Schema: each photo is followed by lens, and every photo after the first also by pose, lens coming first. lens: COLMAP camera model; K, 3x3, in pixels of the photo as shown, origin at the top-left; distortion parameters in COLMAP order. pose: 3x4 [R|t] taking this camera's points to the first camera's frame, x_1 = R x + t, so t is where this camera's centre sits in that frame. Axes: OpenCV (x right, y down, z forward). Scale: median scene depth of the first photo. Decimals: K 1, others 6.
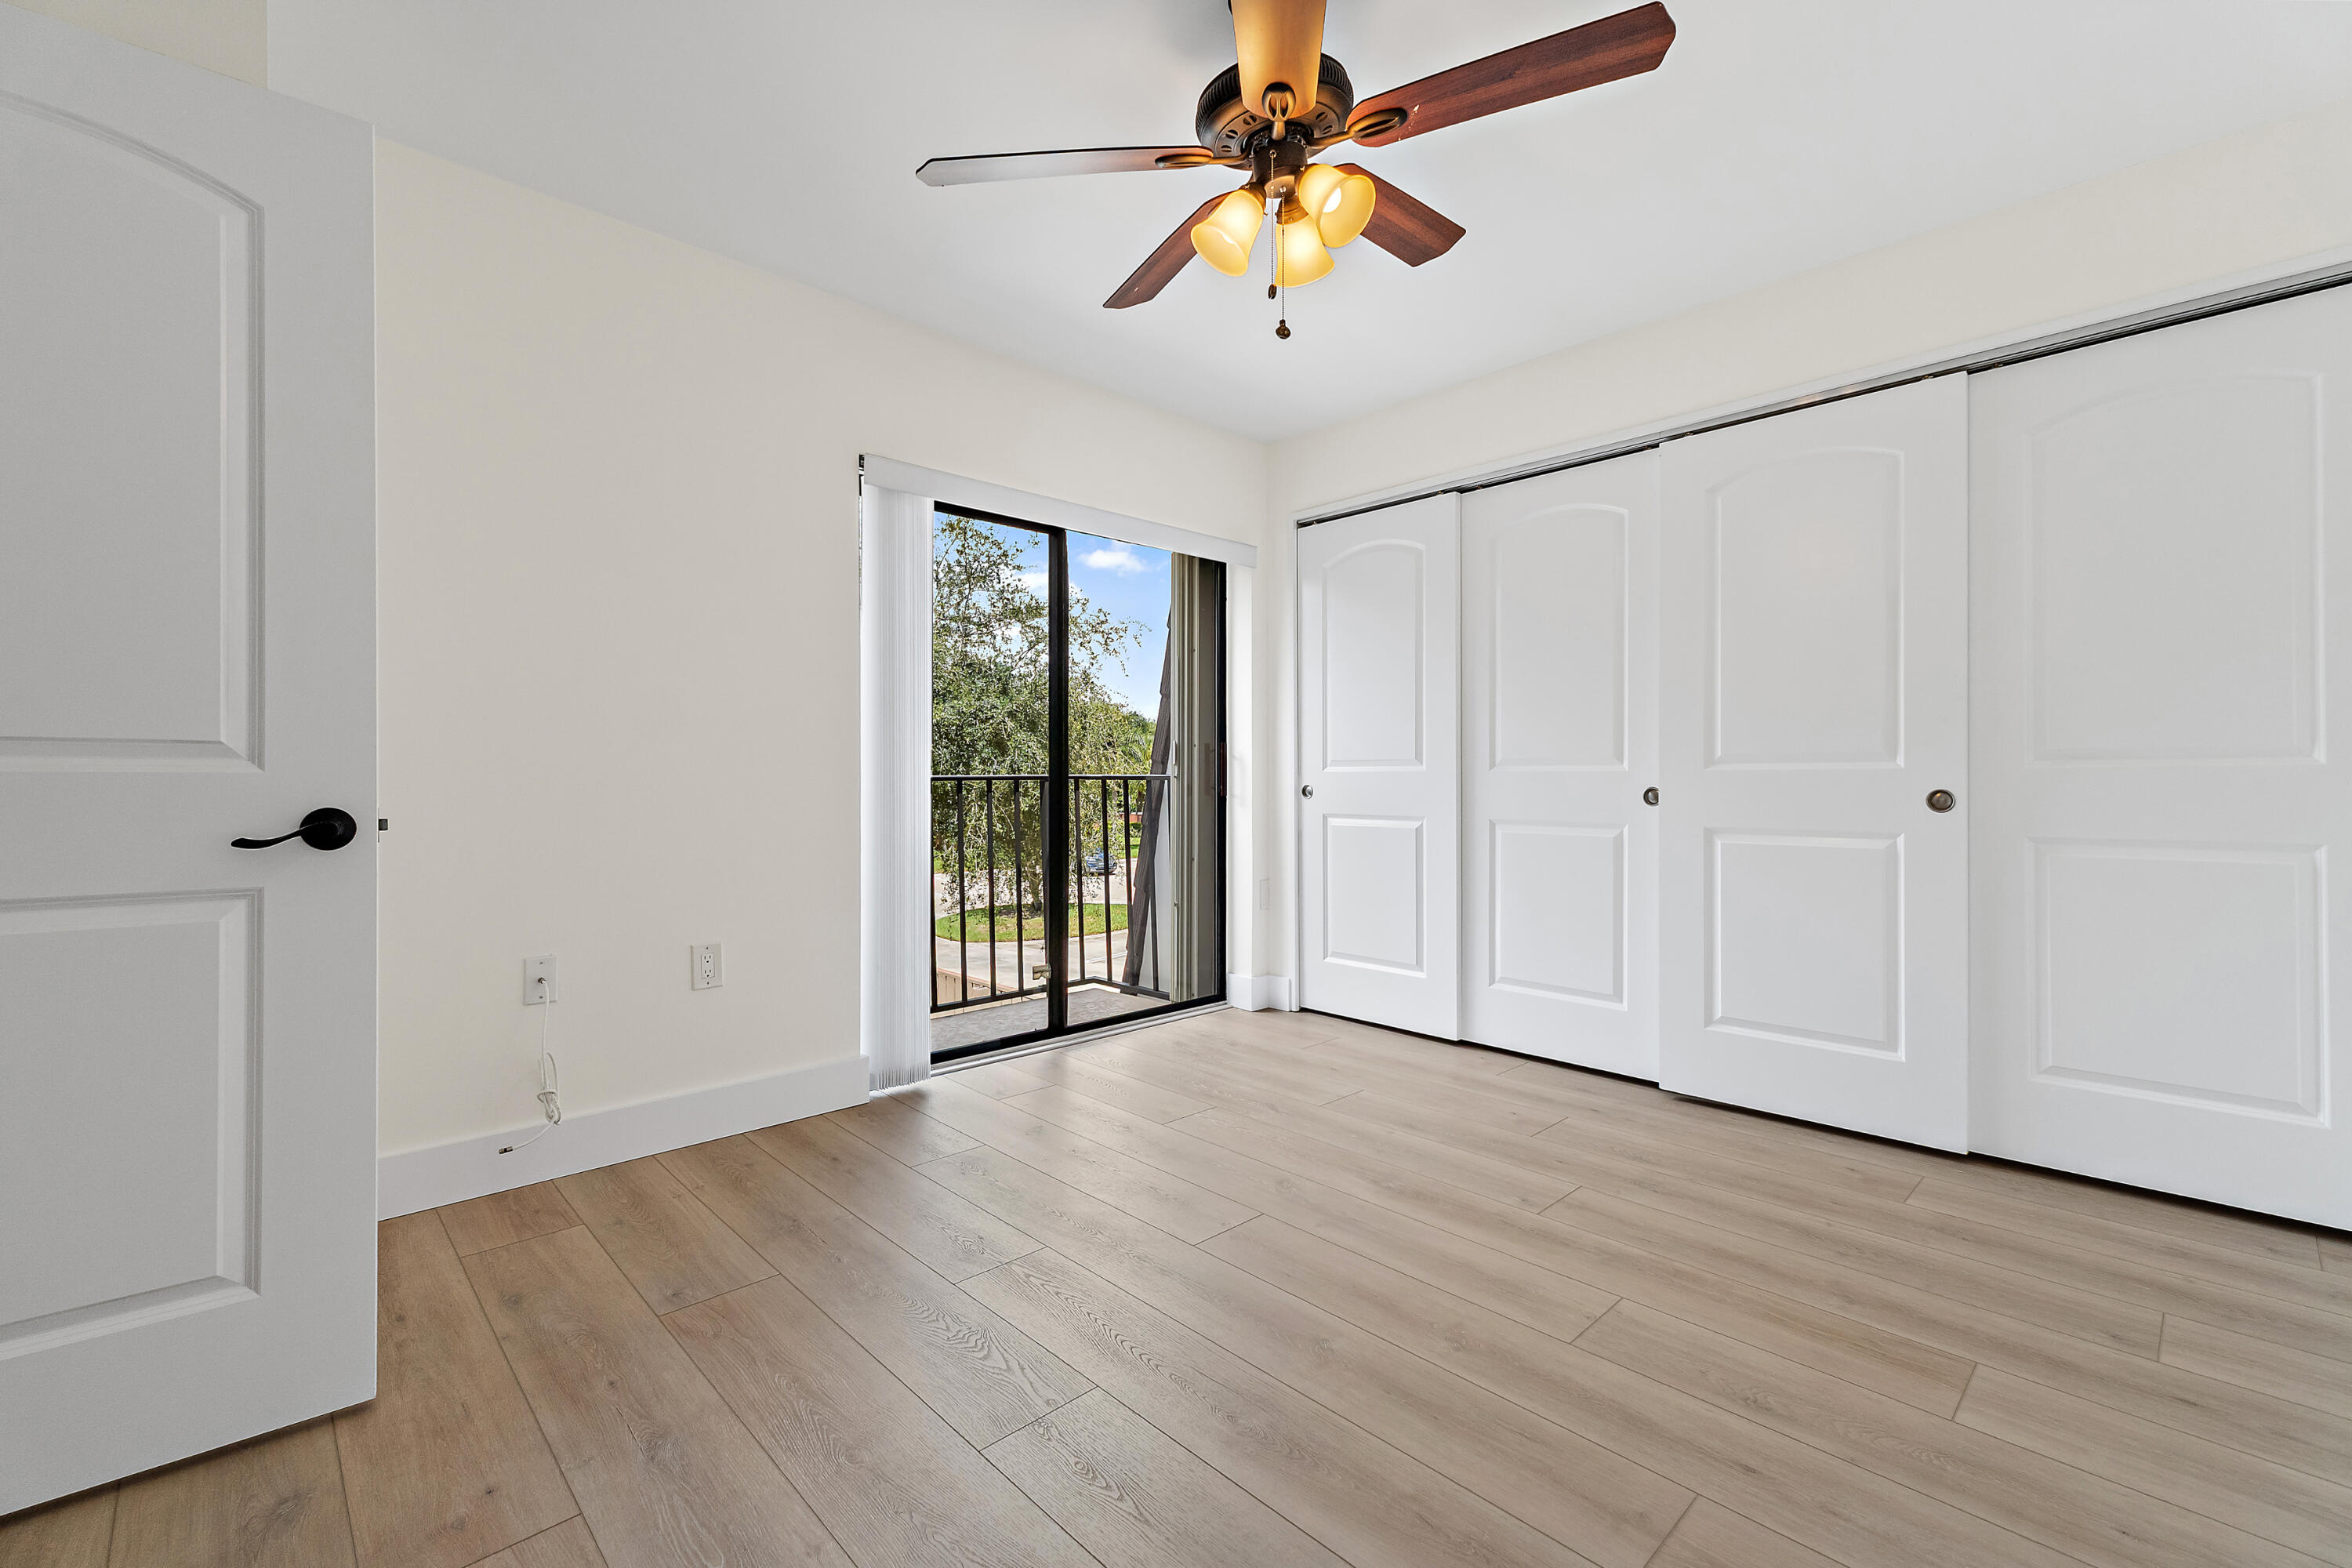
lens RADIAL K [[1011.5, 0, 1193.1], [0, 1011.5, 784.0], [0, 0, 1]] dist [0.010854, -0.001185]
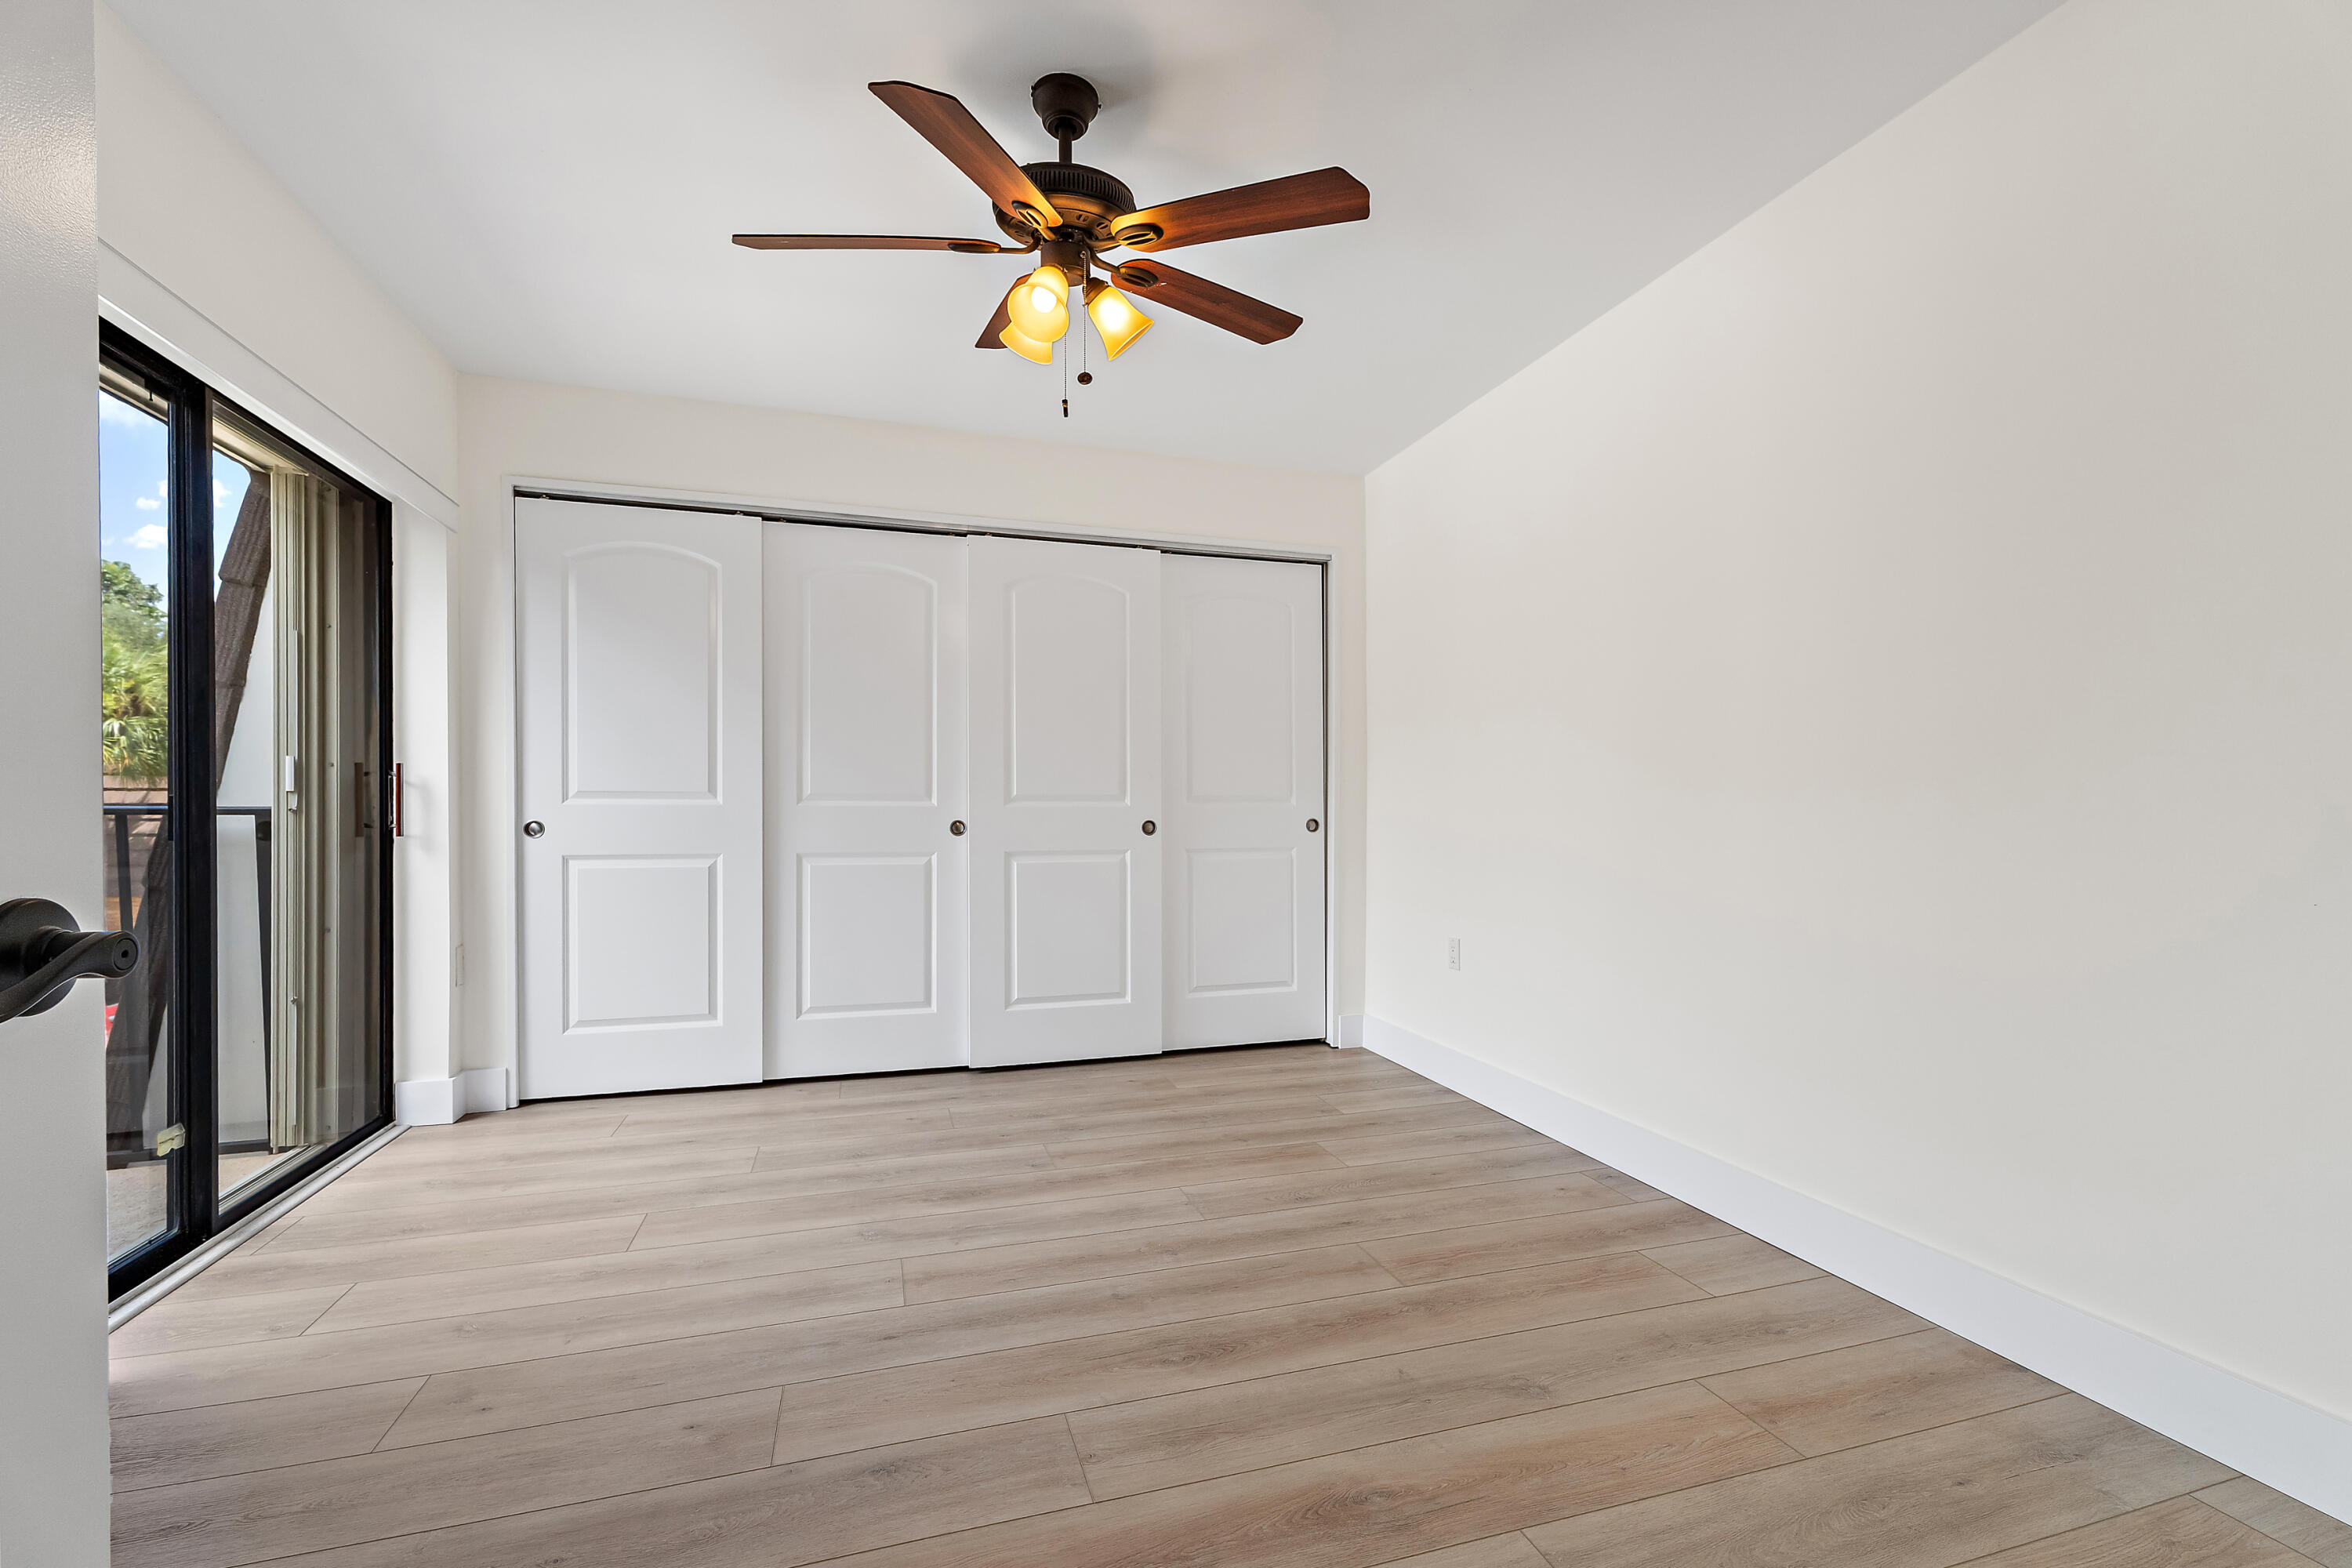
lens RADIAL K [[1011.5, 0, 1193.4], [0, 1011.5, 819.6], [0, 0, 1]] dist [0.010854, -0.001185]
pose [[0.436997, -0.008250, 0.899425, -0.578839], [0.003921, 0.999966, 0.007267, -0.005745], [-0.899455, 0.000351, 0.437014, 0.266703]]
